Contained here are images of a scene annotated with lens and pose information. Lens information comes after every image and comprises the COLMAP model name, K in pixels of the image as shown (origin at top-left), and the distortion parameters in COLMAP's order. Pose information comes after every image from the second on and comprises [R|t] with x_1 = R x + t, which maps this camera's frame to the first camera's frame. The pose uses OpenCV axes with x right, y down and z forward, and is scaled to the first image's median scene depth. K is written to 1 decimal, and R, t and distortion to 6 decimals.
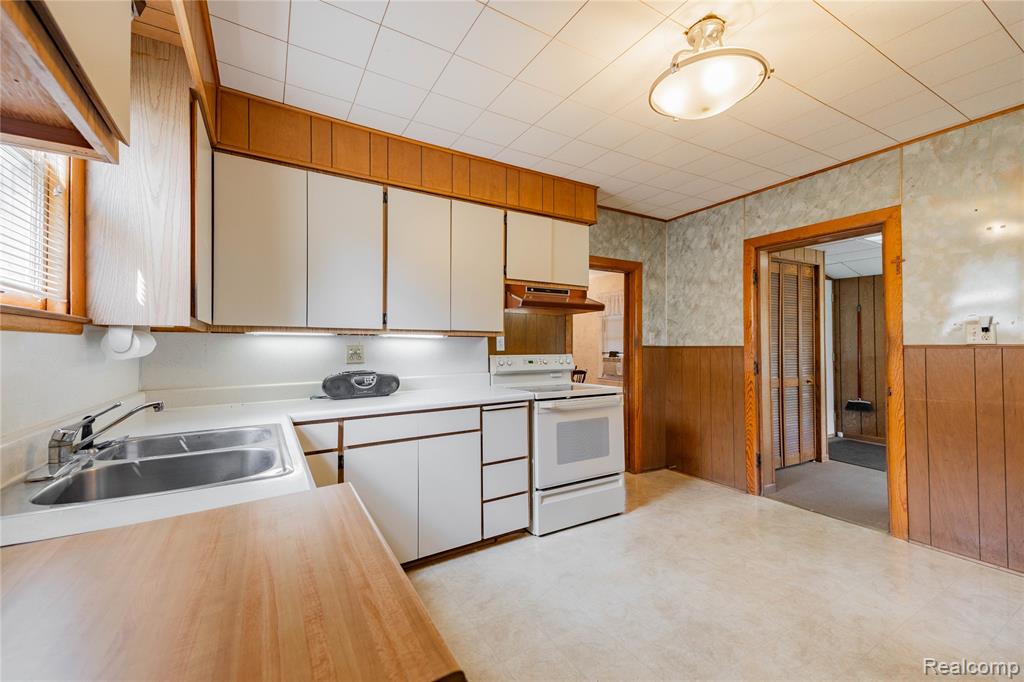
lens RADIAL K [[416.9, 0, 511.8], [0, 416.9, 338.8], [0, 0, 1]] dist [0.059567, -0.020615]
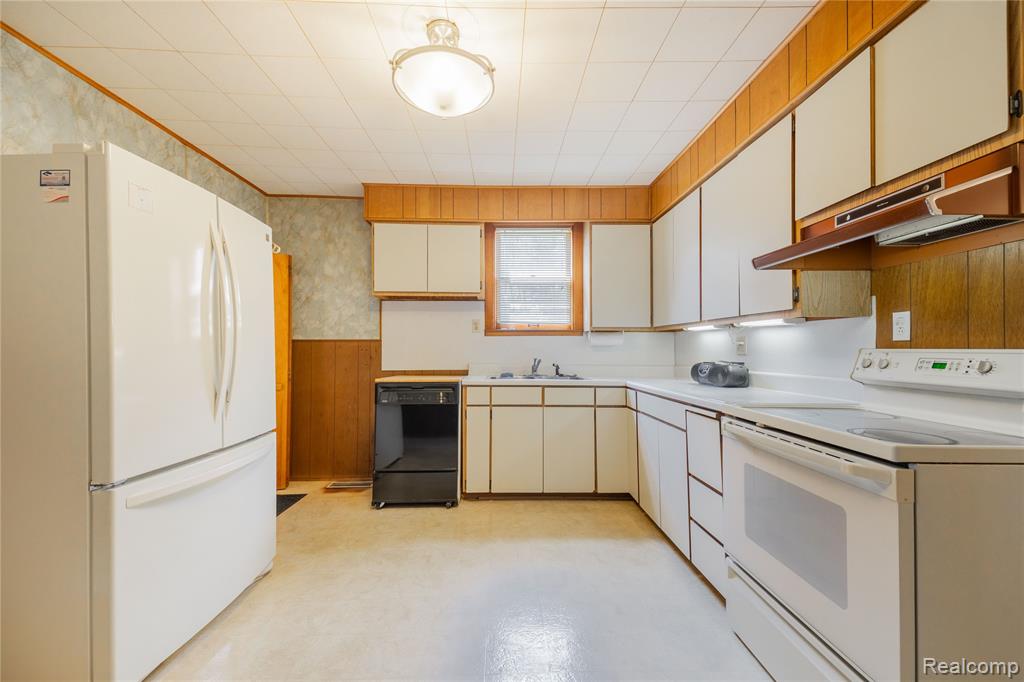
lens RADIAL K [[416.9, 0, 511.8], [0, 416.9, 338.8], [0, 0, 1]] dist [0.059567, -0.020615]
pose [[-0.487055, -0.018568, -0.873174, 0.777282], [0.013838, 0.999484, -0.028973, 0.041968], [0.873261, -0.026194, -0.486547, 1.001077]]
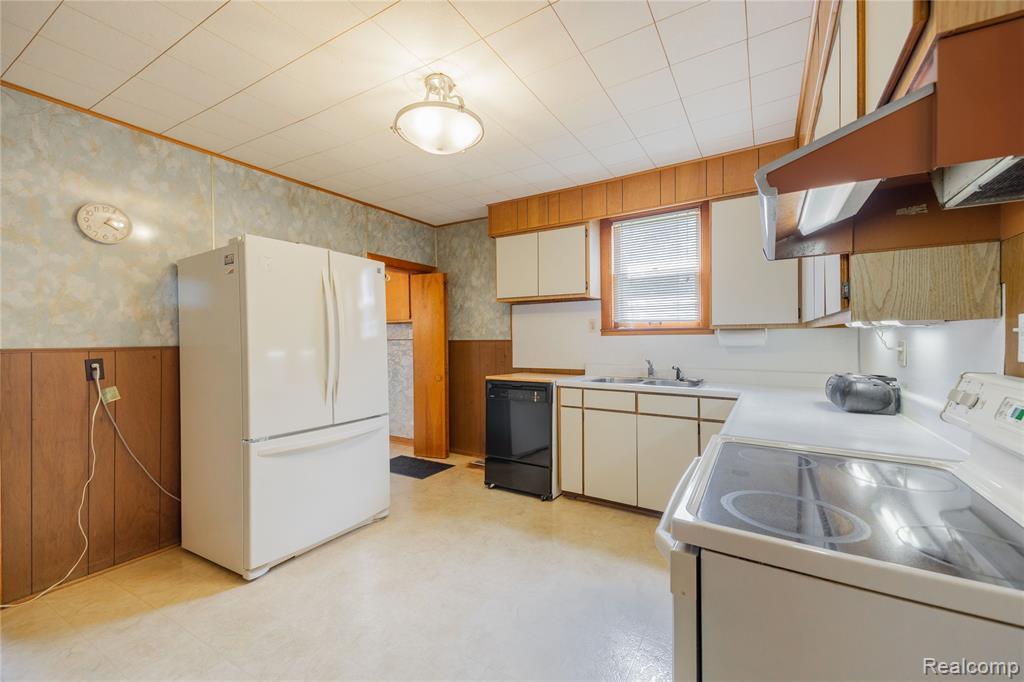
lens RADIAL K [[416.9, 0, 511.8], [0, 416.9, 338.8], [0, 0, 1]] dist [0.059567, -0.020615]
pose [[-0.881509, 0.008993, -0.472081, 0.513799], [0.016193, 0.999806, -0.011192, 0.012058], [0.471889, -0.017510, -0.881484, 1.304007]]
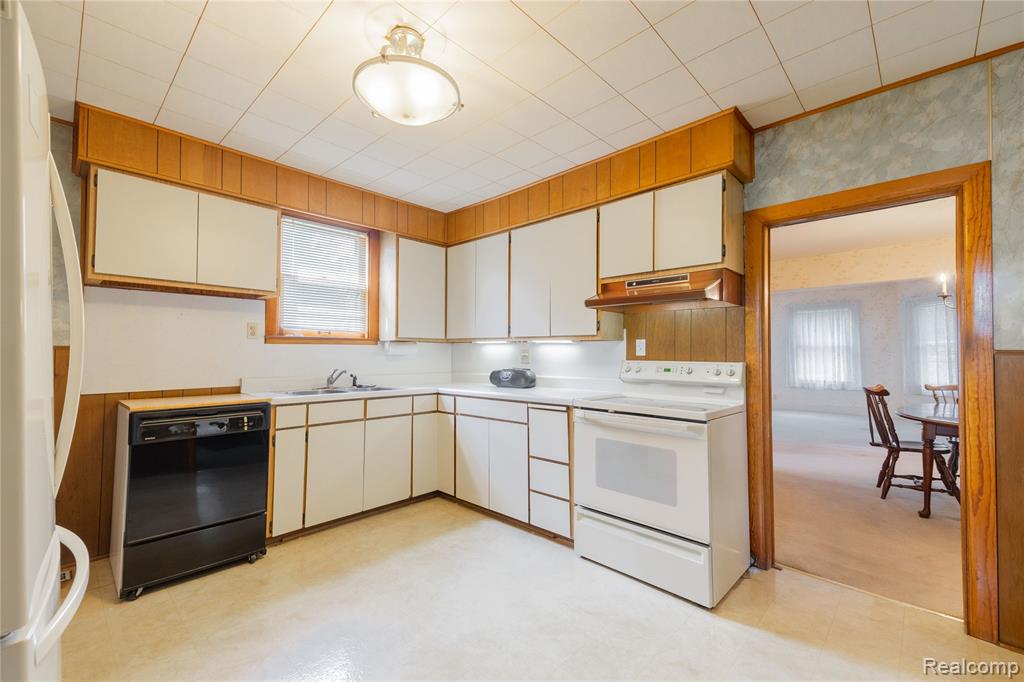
lens RADIAL K [[424.4, 0, 511.7], [0, 424.4, 338.7], [0, 0, 1]] dist [0.062995, -0.021400]
pose [[0.267270, -0.029547, -0.963169, 0.916672], [0.009999, 0.999561, -0.027889, 0.018267], [0.963570, -0.002177, 0.267448, 0.587346]]
